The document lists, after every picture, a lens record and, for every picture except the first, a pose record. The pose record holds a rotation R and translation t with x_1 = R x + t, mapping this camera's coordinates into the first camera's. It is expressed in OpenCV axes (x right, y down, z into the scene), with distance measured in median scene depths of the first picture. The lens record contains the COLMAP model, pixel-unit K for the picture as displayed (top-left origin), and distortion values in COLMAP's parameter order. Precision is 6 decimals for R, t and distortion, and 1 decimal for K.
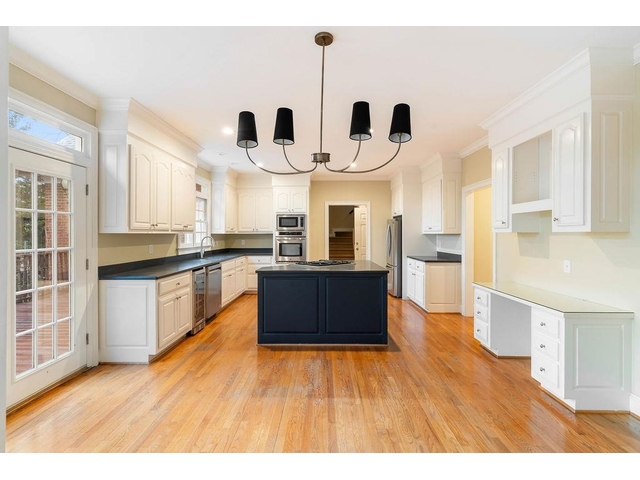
lens RADIAL K [[307.7, 0, 323.7], [0, 307.7, 234.3], [0, 0, 1]] dist [0.005745, 0.000982]
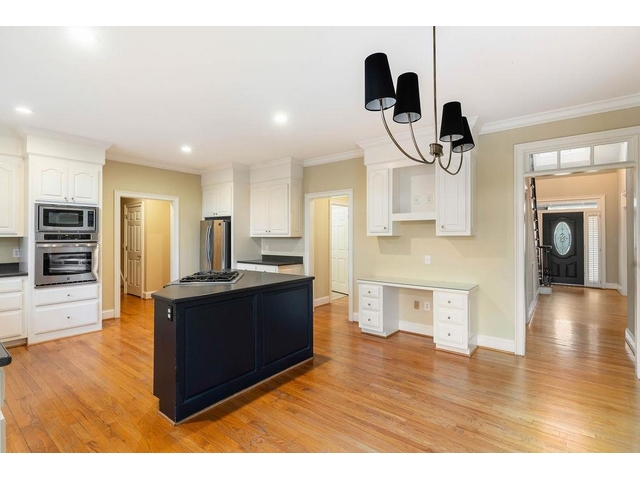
lens RADIAL K [[307.7, 0, 320.1], [0, 307.7, 234.6], [0, 0, 1]] dist [0.005745, 0.000982]
pose [[0.616712, 0.004119, 0.787178, -0.539888], [0.002255, 0.999973, -0.006999, -0.002526], [-0.787185, 0.006091, 0.616687, 0.432512]]
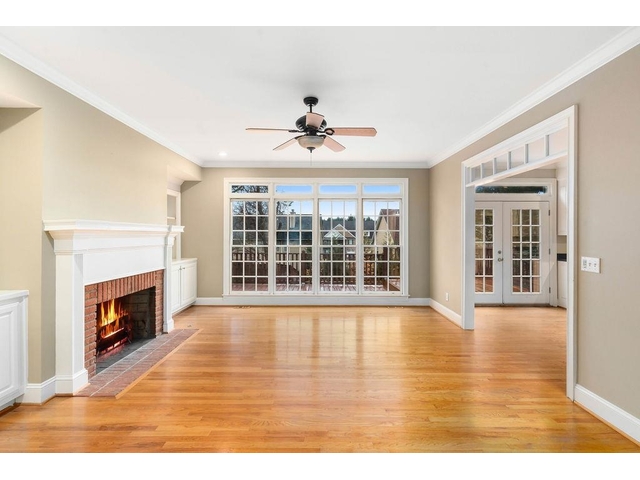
lens RADIAL K [[307.7, 0, 321.2], [0, 307.7, 237.0], [0, 0, 1]] dist [0.005745, 0.000982]
pose [[0.009051, 0.004428, -0.999949, 0.978555], [0.001377, 0.999989, 0.004441, -0.002762], [0.999958, -0.001417, 0.009045, -0.376891]]
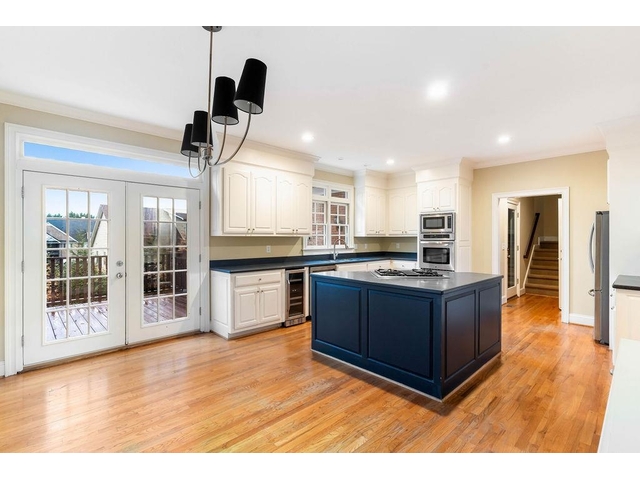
lens RADIAL K [[307.7, 0, 322.9], [0, 307.7, 239.9], [0, 0, 1]] dist [0.005745, 0.000982]
pose [[0.695947, 0.007336, -0.718055, 0.539973], [-0.001038, 0.999957, 0.009210, -0.000108], [0.718092, -0.005664, 0.695925, 0.362051]]
